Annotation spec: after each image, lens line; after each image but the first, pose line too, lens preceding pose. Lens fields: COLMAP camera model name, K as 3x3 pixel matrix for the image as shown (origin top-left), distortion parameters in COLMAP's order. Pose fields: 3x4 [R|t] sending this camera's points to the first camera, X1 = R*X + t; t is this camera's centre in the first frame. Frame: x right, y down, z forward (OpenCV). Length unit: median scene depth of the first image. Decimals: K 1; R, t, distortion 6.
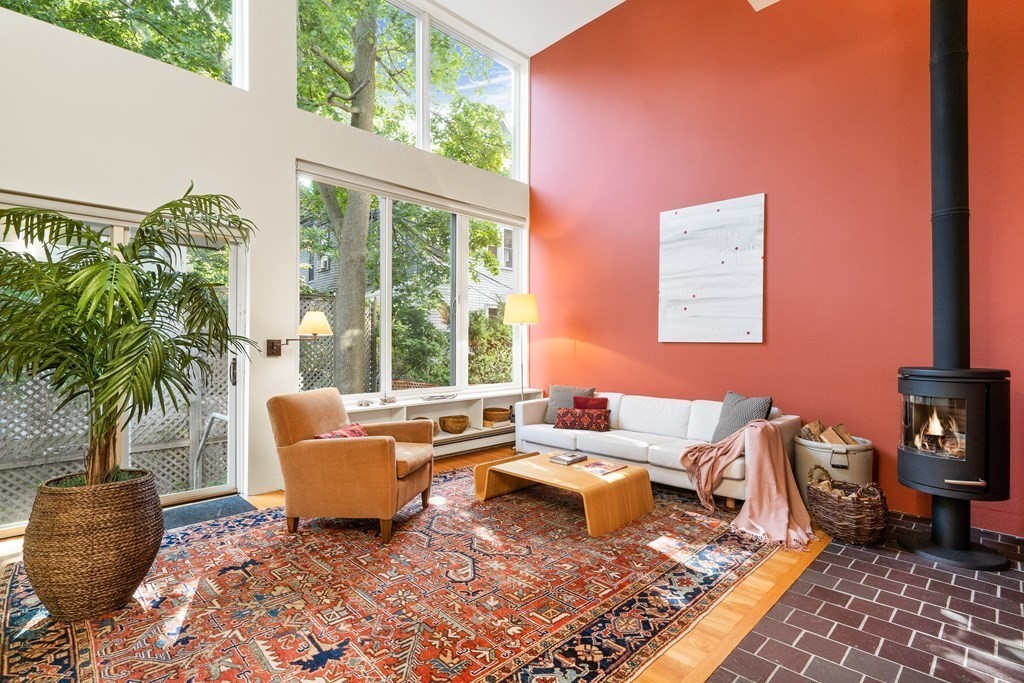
lens RADIAL K [[486.6, 0, 514.0], [0, 486.6, 342.7], [0, 0, 1]] dist [-0.012065, 0.000304]
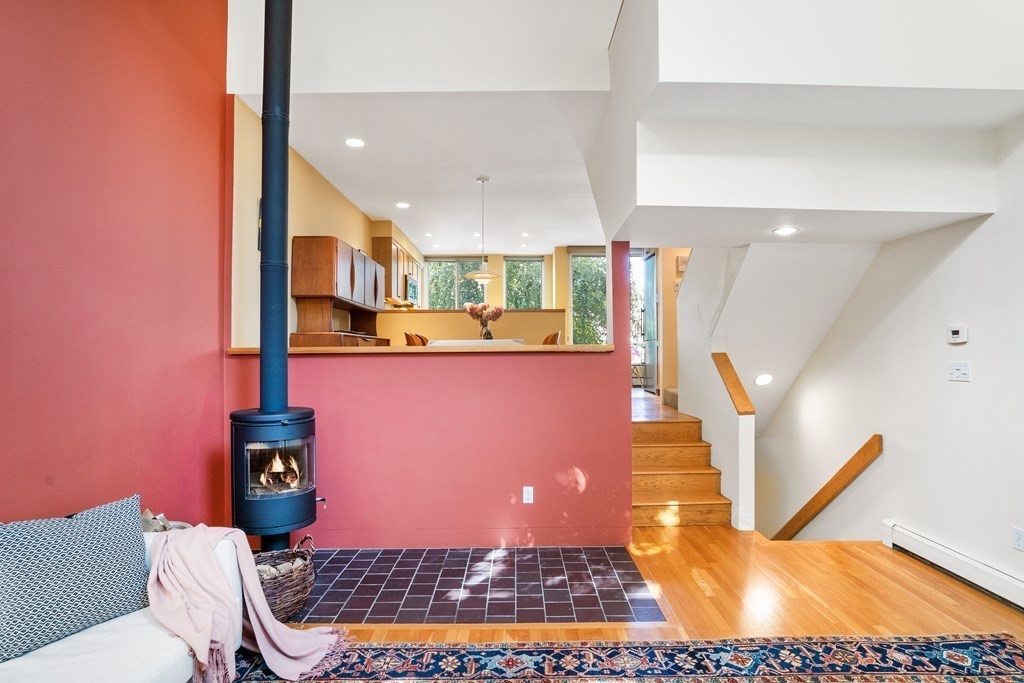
lens RADIAL K [[558.4, 0, 510.4], [0, 558.4, 346.0], [0, 0, 1]] dist [-0.017372, 0.001016]
pose [[-0.721416, 0.004346, 0.692489, -0.232545], [-0.002160, 0.999961, -0.008526, -0.057508], [-0.692499, -0.007646, -0.721378, 1.107194]]
